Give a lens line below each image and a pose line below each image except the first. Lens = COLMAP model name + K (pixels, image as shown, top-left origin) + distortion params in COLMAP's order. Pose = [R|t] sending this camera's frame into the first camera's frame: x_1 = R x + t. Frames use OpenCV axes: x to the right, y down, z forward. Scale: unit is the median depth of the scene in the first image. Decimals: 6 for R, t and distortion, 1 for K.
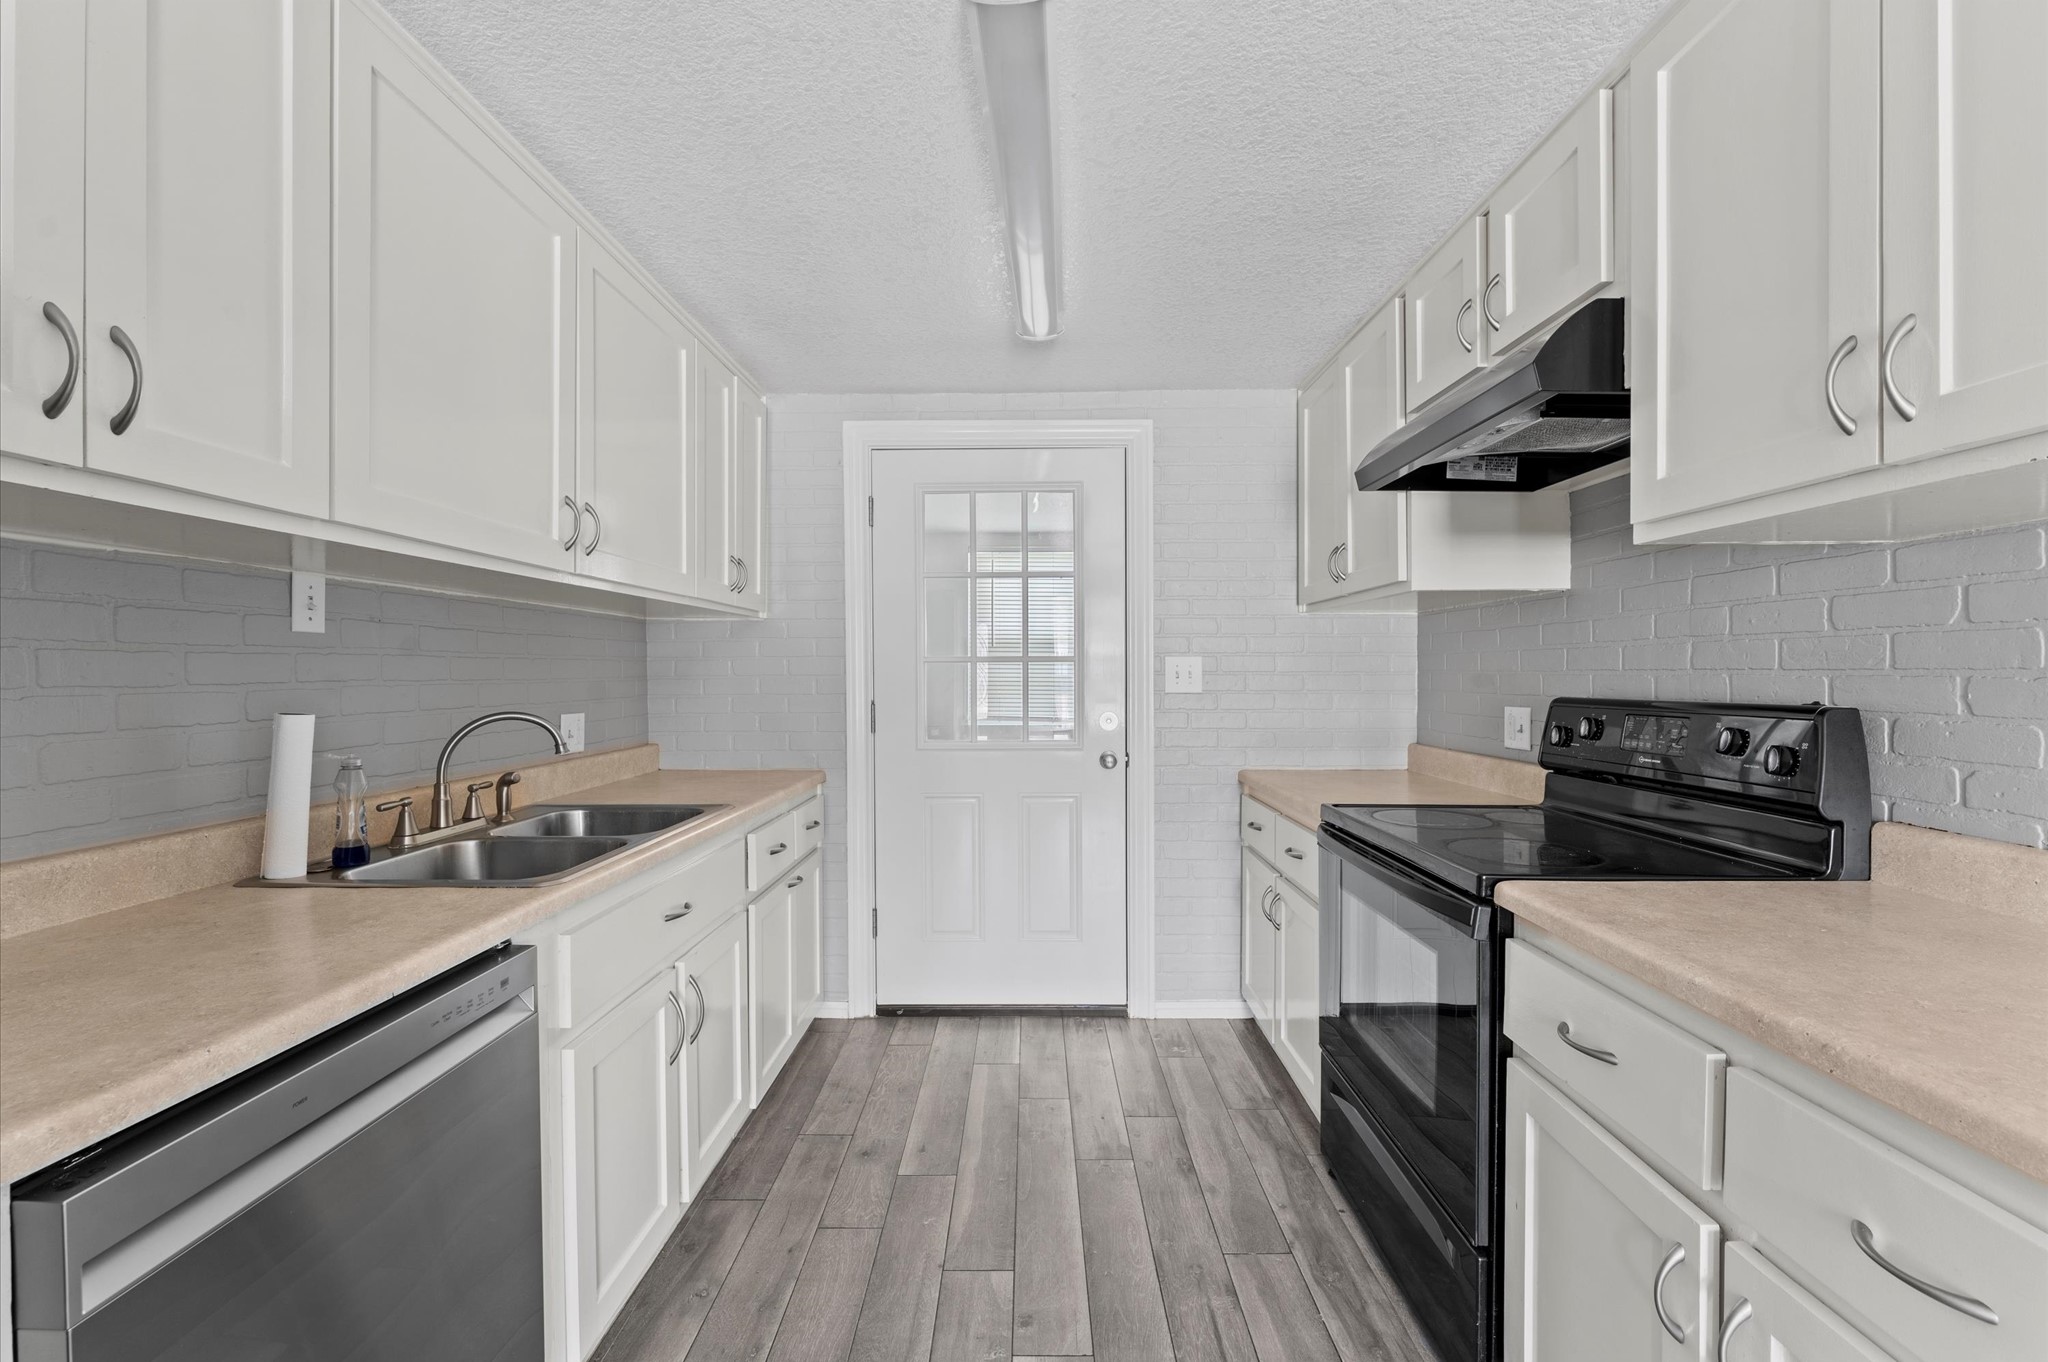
lens RADIAL K [[825.8, 0, 1021.2], [0, 825.8, 684.1], [0, 0, 1]] dist [-0.005441, 0.000179]
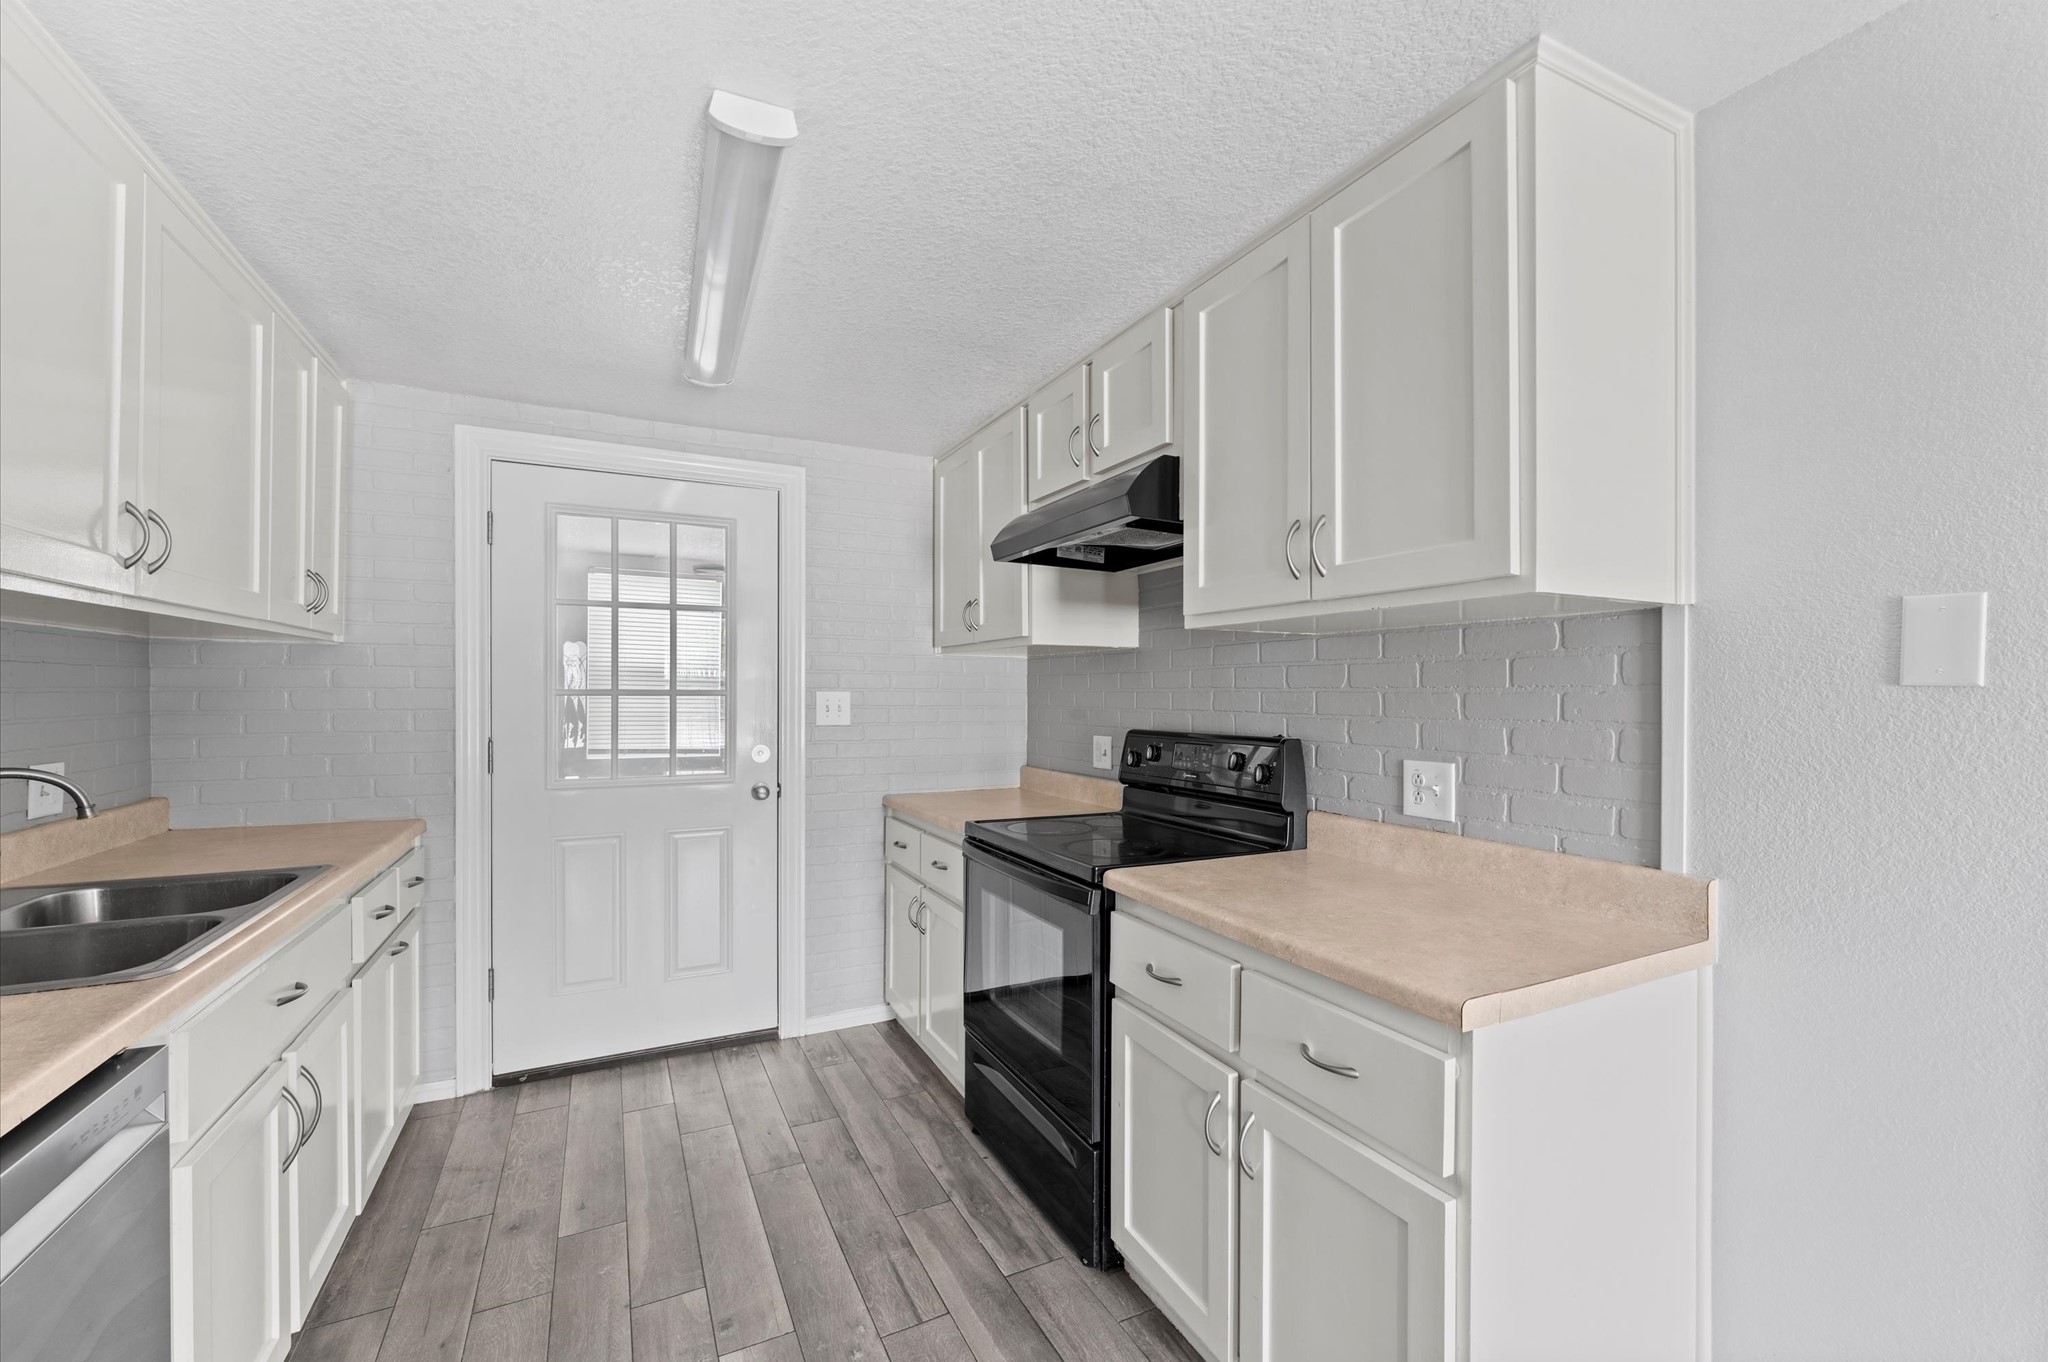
lens RADIAL K [[837.1, 0, 1022.7], [0, 837.1, 695.3], [0, 0, 1]] dist [-0.002516, -0.000533]
pose [[0.888716, 0.005628, 0.458423, -0.124296], [-0.000444, 0.999935, -0.011416, -0.024316], [-0.458457, 0.009942, 0.888661, -0.119250]]
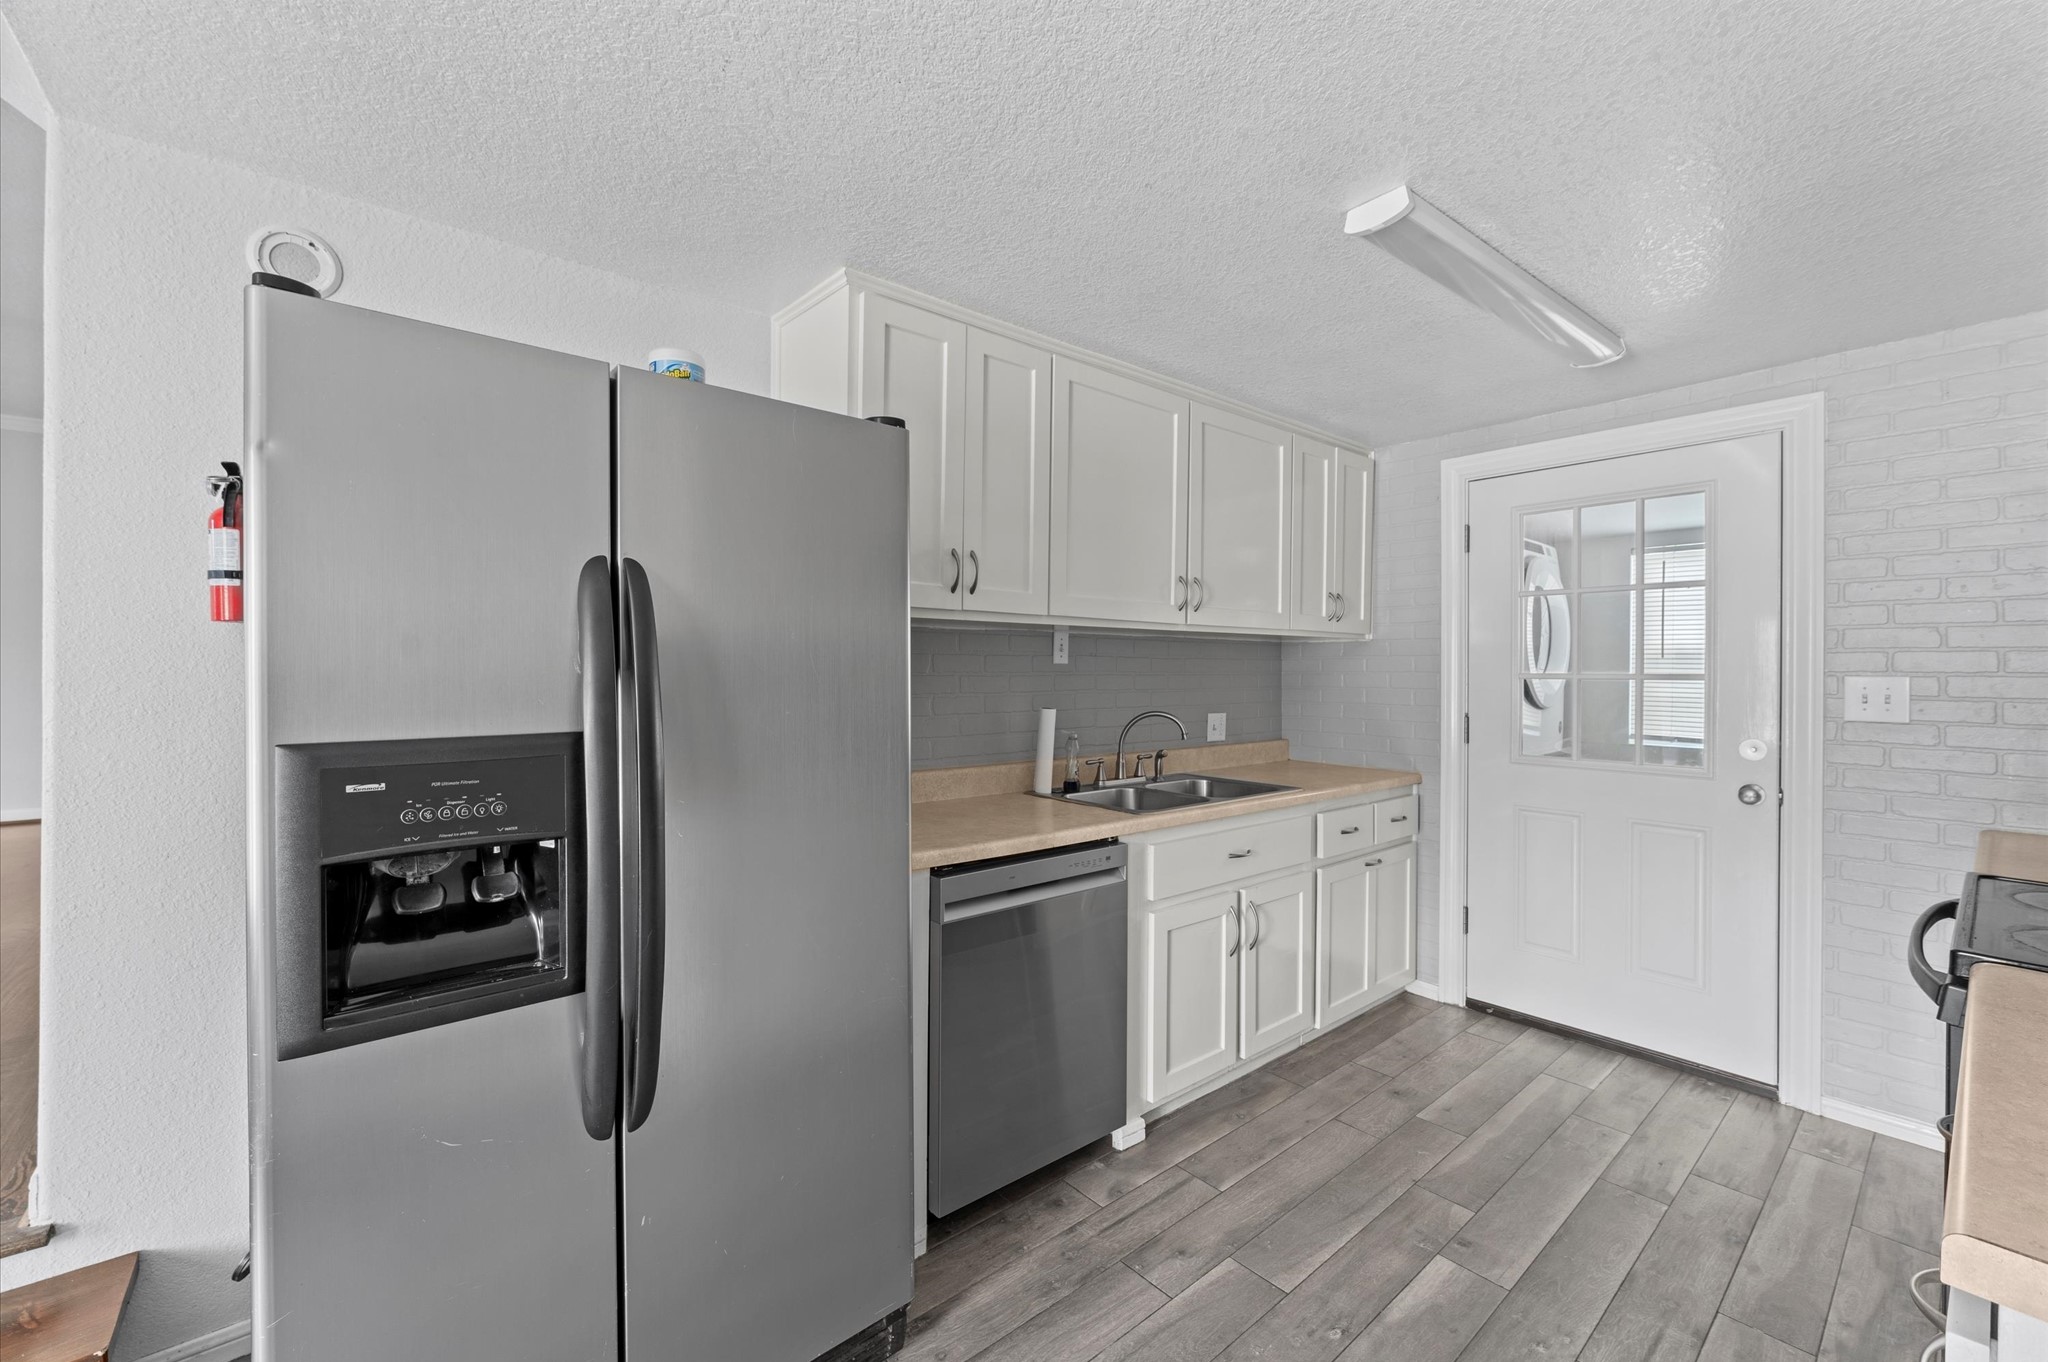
lens RADIAL K [[829.9, 0, 1021.5], [0, 829.9, 674.2], [0, 0, 1]] dist [0.000469, 0.000148]
pose [[0.651629, 0.010502, -0.758465, 0.397750], [-0.018235, 0.999832, -0.001822, -0.028338], [0.758319, 0.015018, 0.651711, -0.226899]]
